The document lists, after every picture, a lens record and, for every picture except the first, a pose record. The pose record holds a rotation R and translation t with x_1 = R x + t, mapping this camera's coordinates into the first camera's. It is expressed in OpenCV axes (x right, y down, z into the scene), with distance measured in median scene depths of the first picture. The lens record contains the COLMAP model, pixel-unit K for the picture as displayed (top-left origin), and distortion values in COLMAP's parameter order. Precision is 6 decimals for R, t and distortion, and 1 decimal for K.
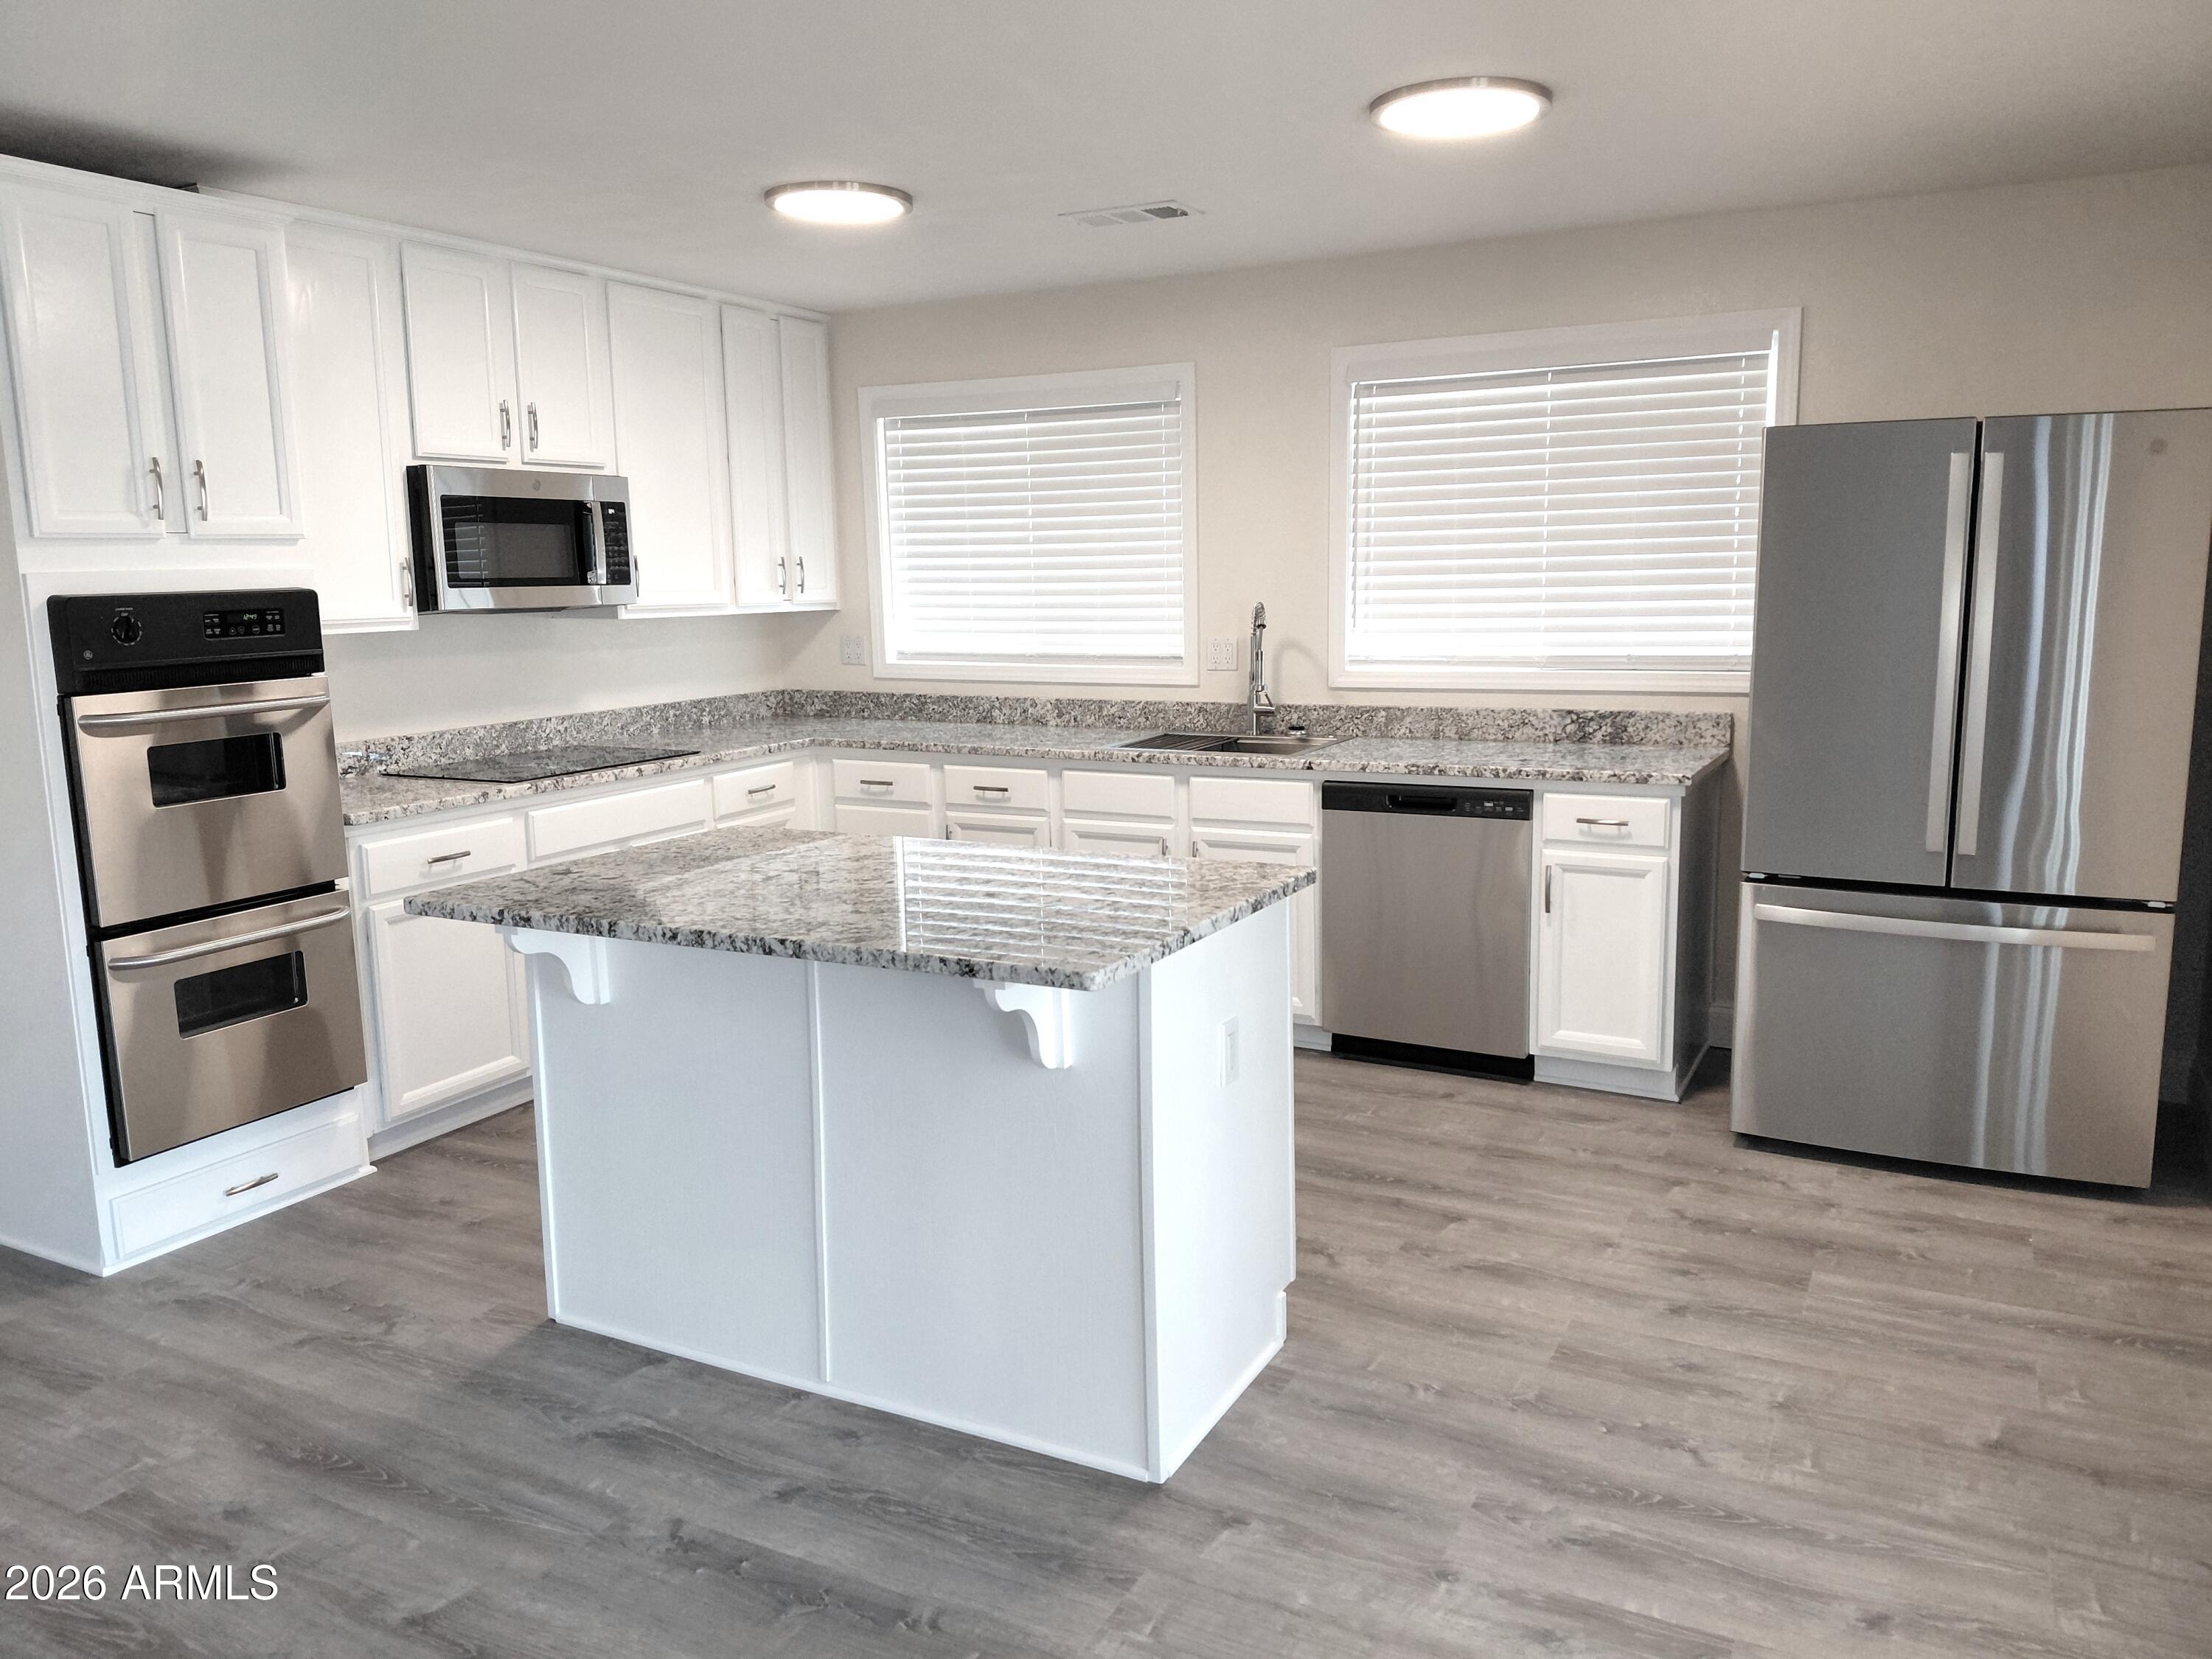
lens RADIAL K [[1600.1, 0, 1106.0], [0, 1600.1, 829.5], [0, 0, 1]] dist [0.120848, -0.182980]
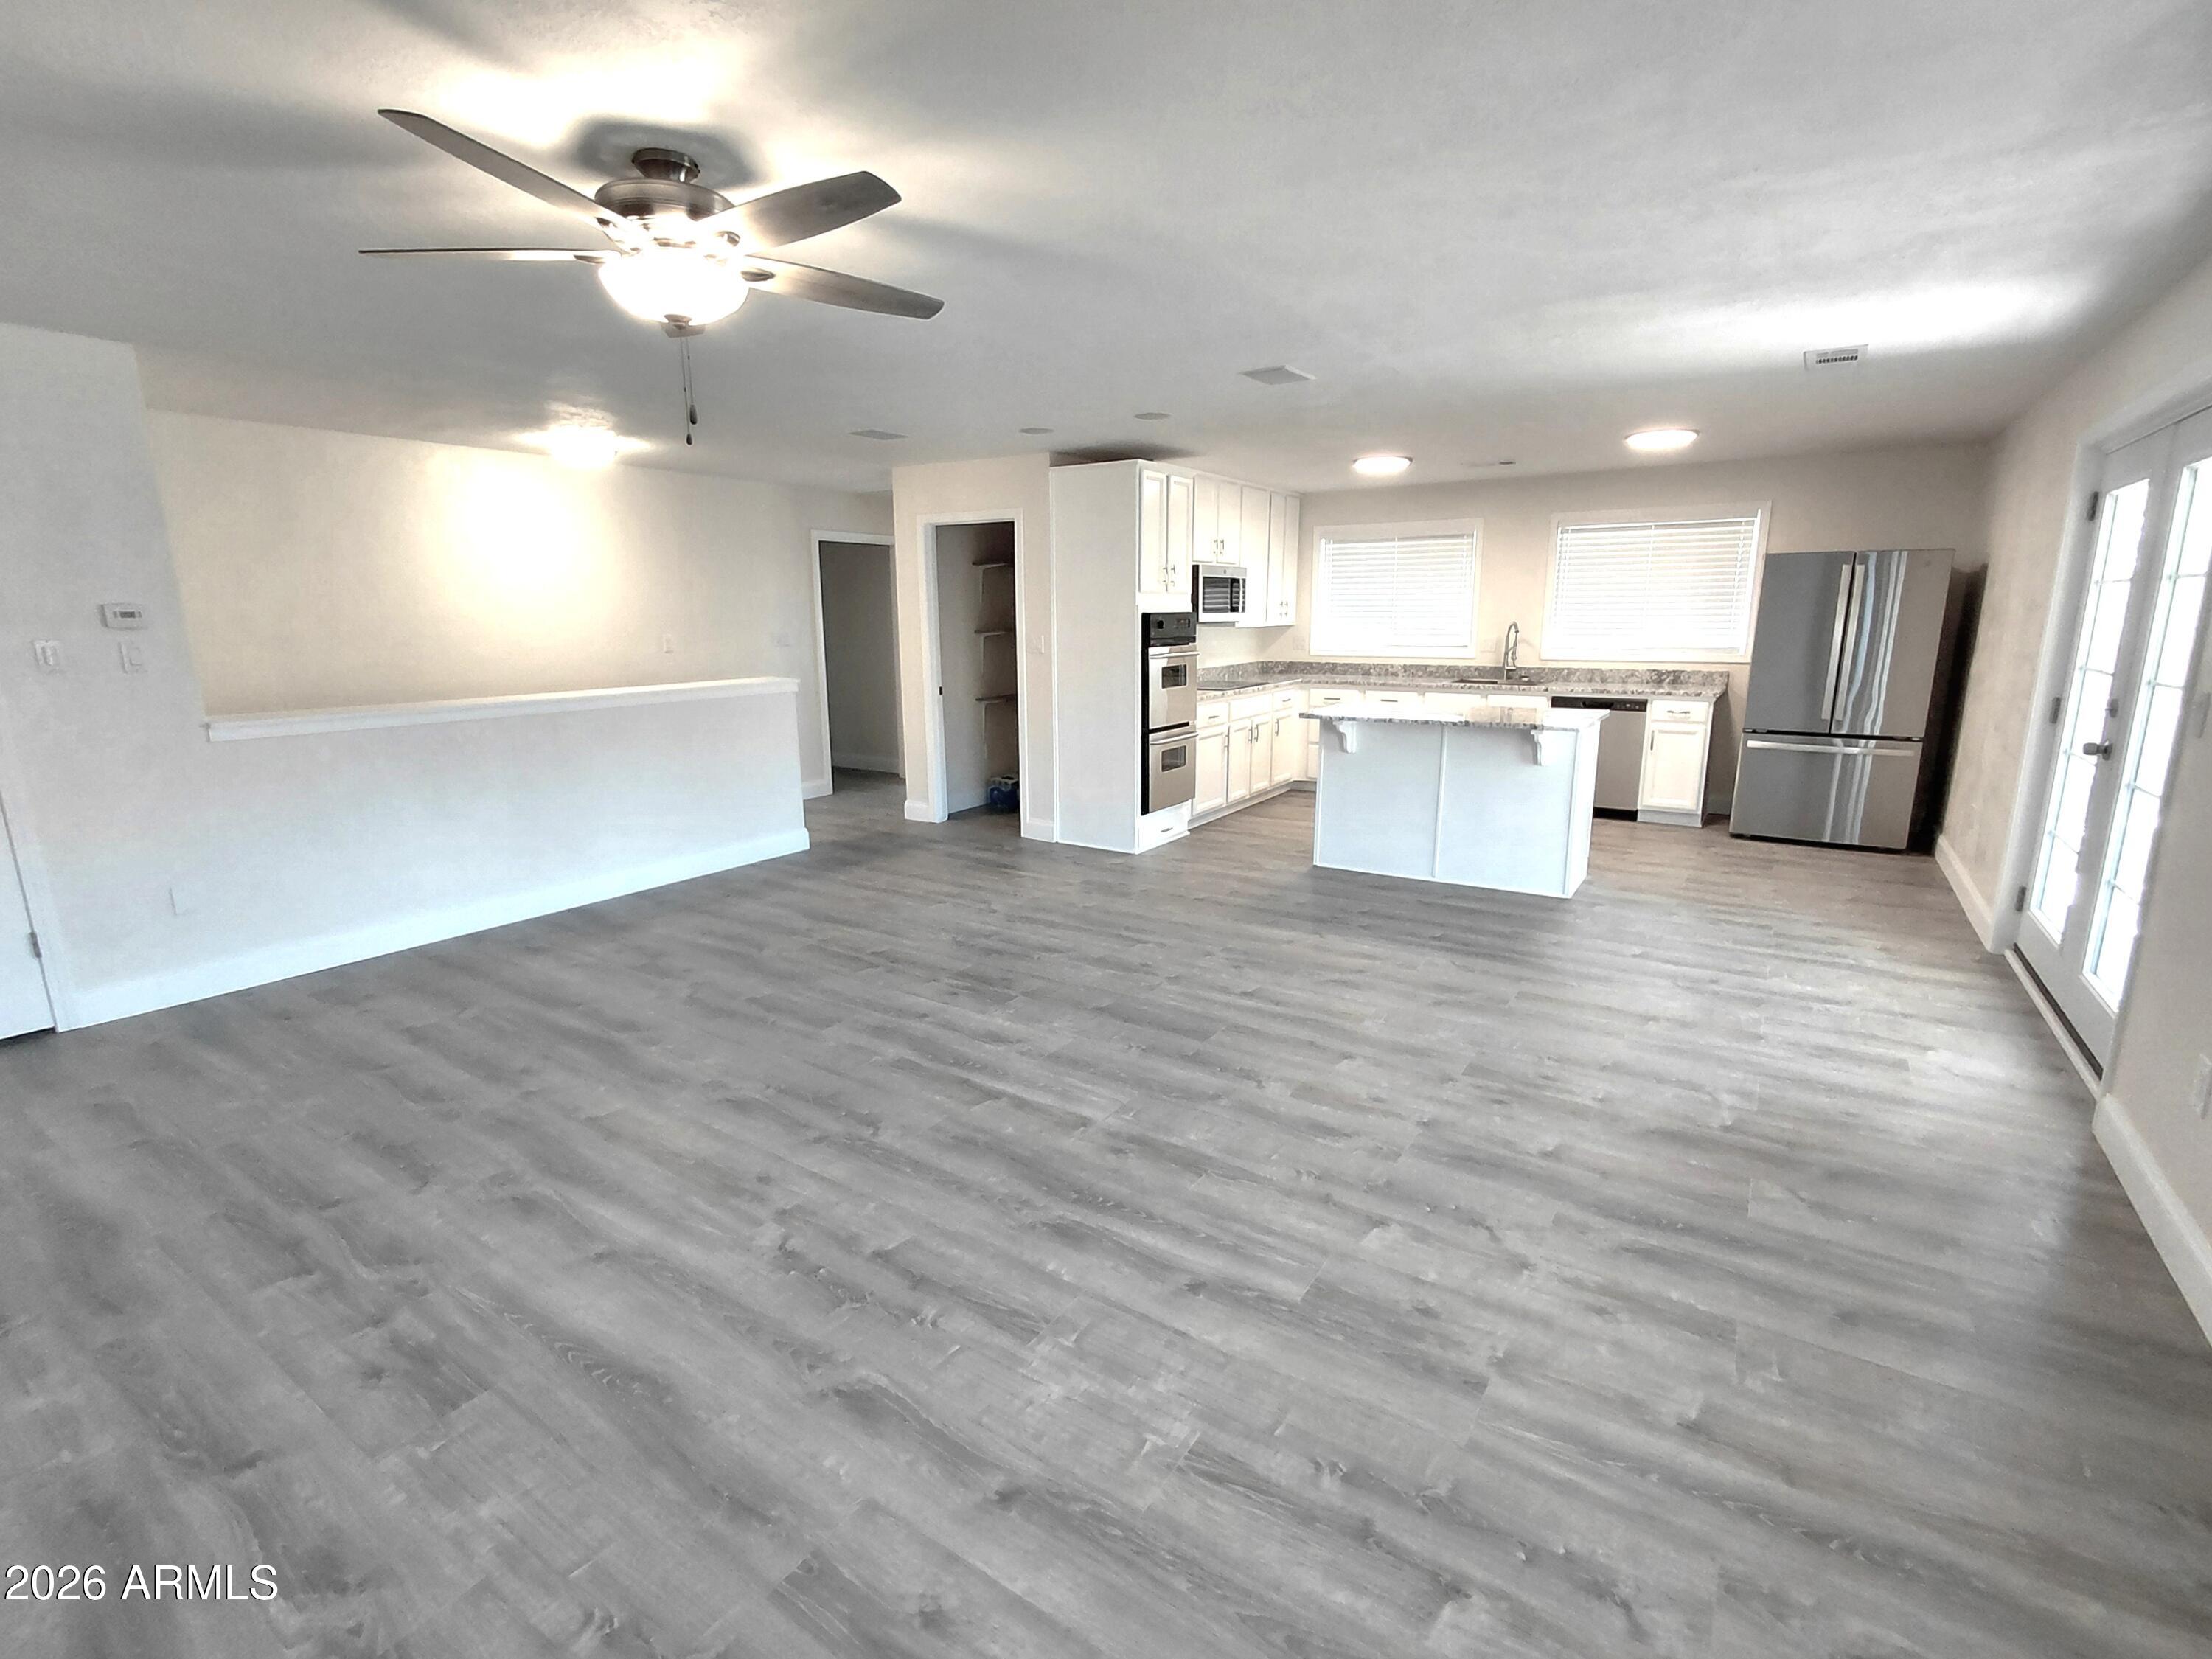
lens RADIAL K [[1004.6, 0, 1106.0], [0, 1004.6, 829.5], [0, 0, 1]] dist [-0.000087, -0.004425]
pose [[0.995602, 0.030550, -0.088564, -0.402992], [-0.025721, 0.998146, 0.055161, 0.106508], [0.090085, -0.052641, 0.994542, -0.590382]]
